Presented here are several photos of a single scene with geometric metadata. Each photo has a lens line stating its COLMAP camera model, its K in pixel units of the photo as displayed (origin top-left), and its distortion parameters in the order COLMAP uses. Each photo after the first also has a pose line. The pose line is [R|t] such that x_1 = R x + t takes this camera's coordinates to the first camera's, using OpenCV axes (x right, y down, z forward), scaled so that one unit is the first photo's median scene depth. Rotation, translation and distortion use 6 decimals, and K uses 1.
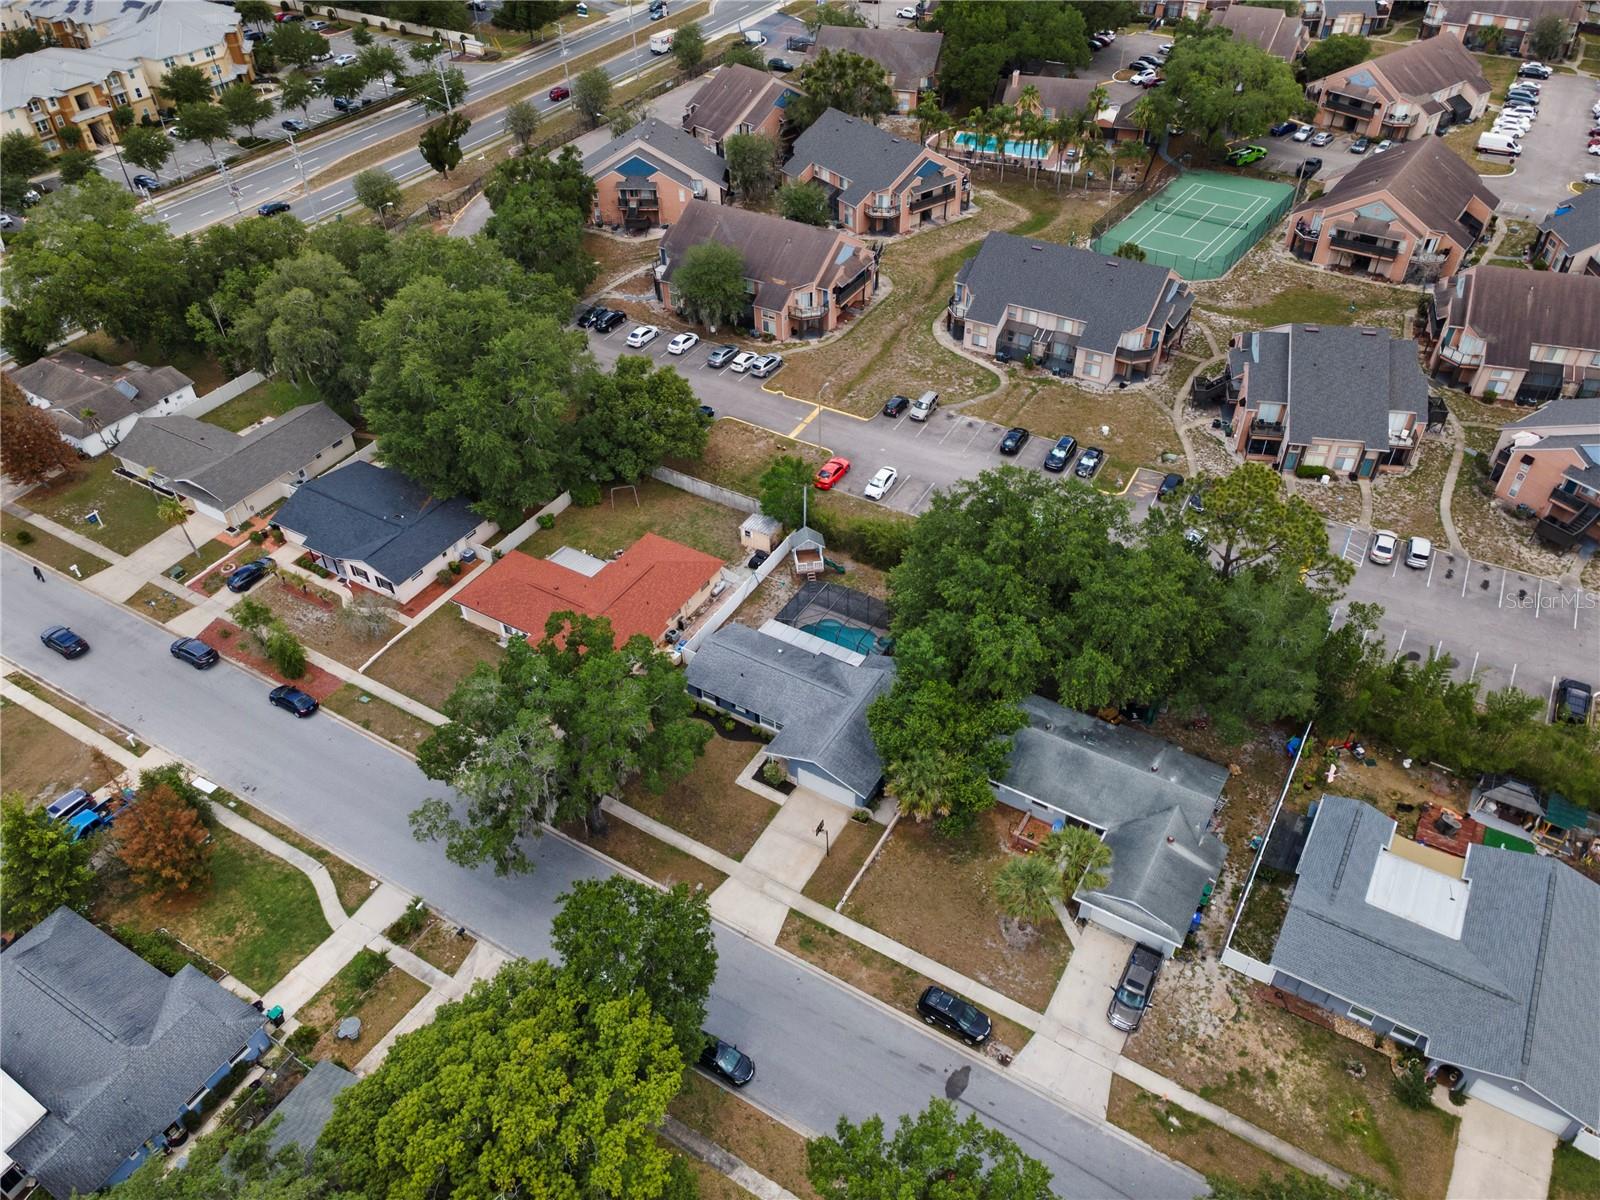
lens RADIAL K [[1165.6, 0, 794.0], [0, 1165.6, 594.9], [0, 0, 1]] dist [0.033685, 0.020509]
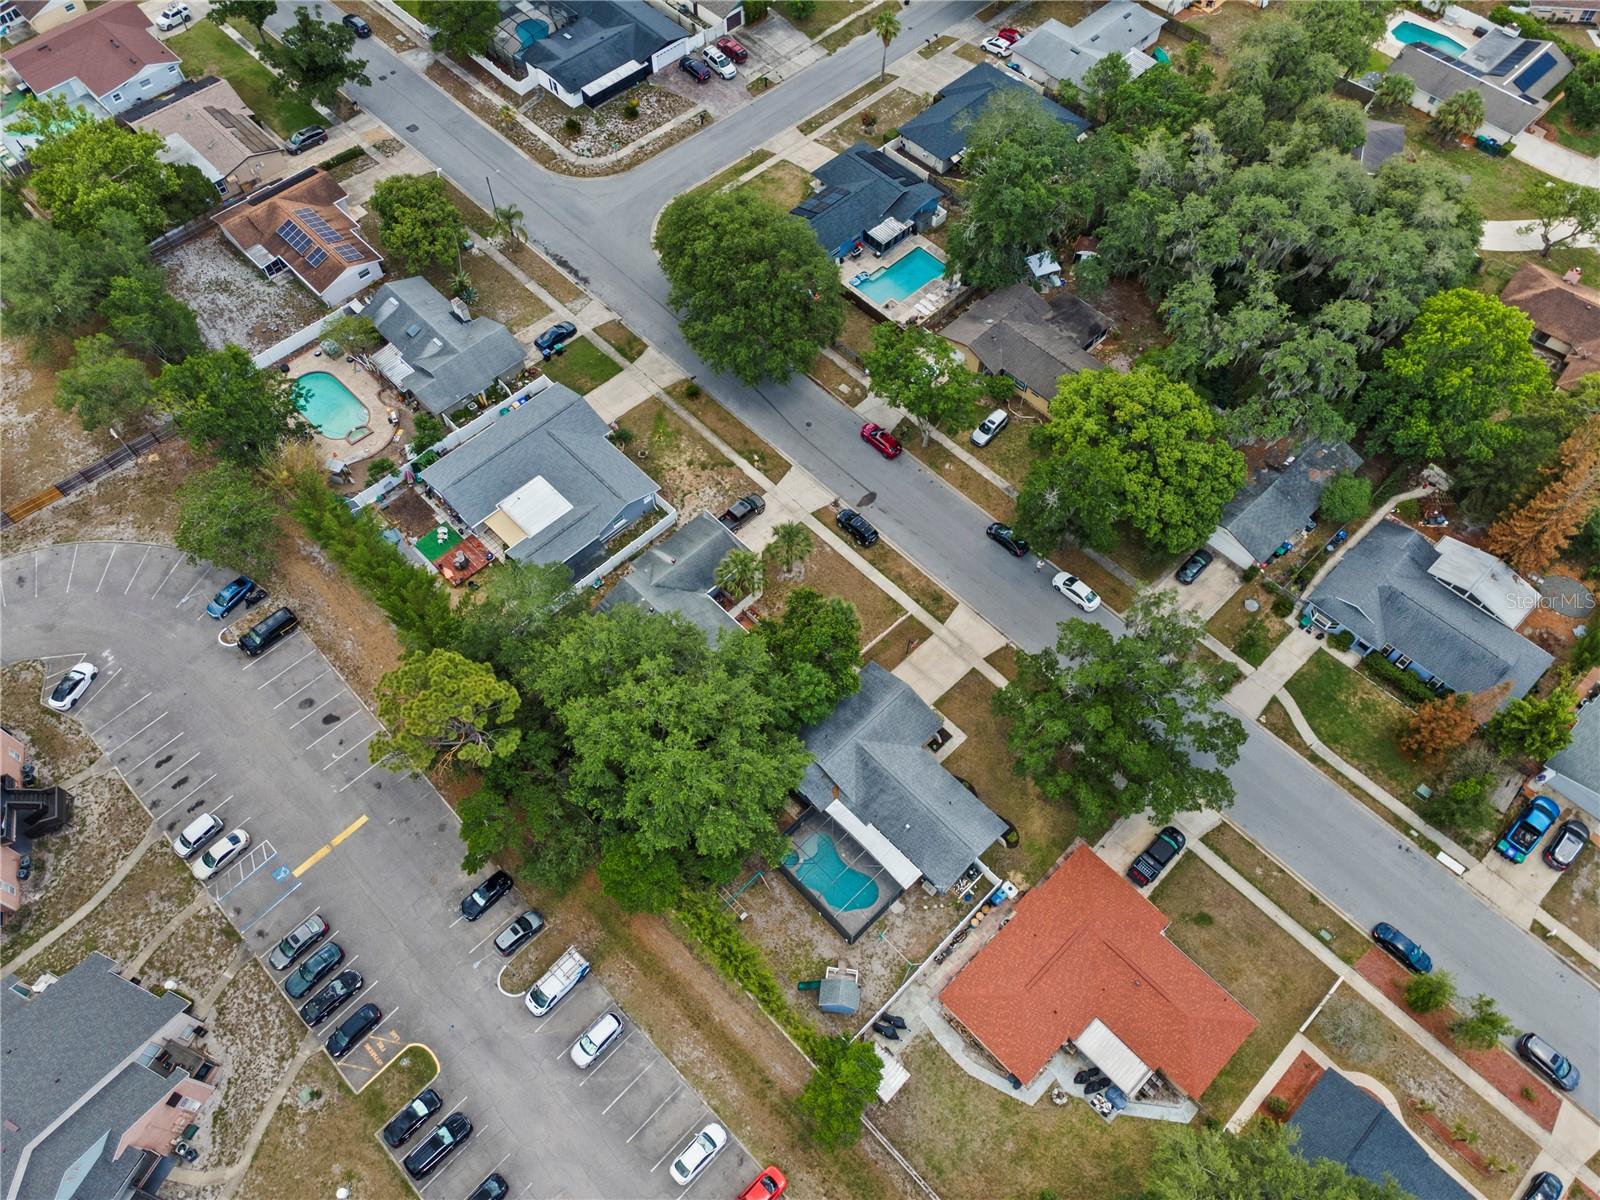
lens RADIAL K [[1165.6, 0, 794.0], [0, 1165.6, 594.9], [0, 0, 1]] dist [0.033685, 0.020509]
pose [[-0.967425, -0.201862, 0.152776, -0.023199], [0.183259, -0.142065, 0.972745, -0.709759], [-0.174656, 0.969056, 0.174431, 0.492541]]
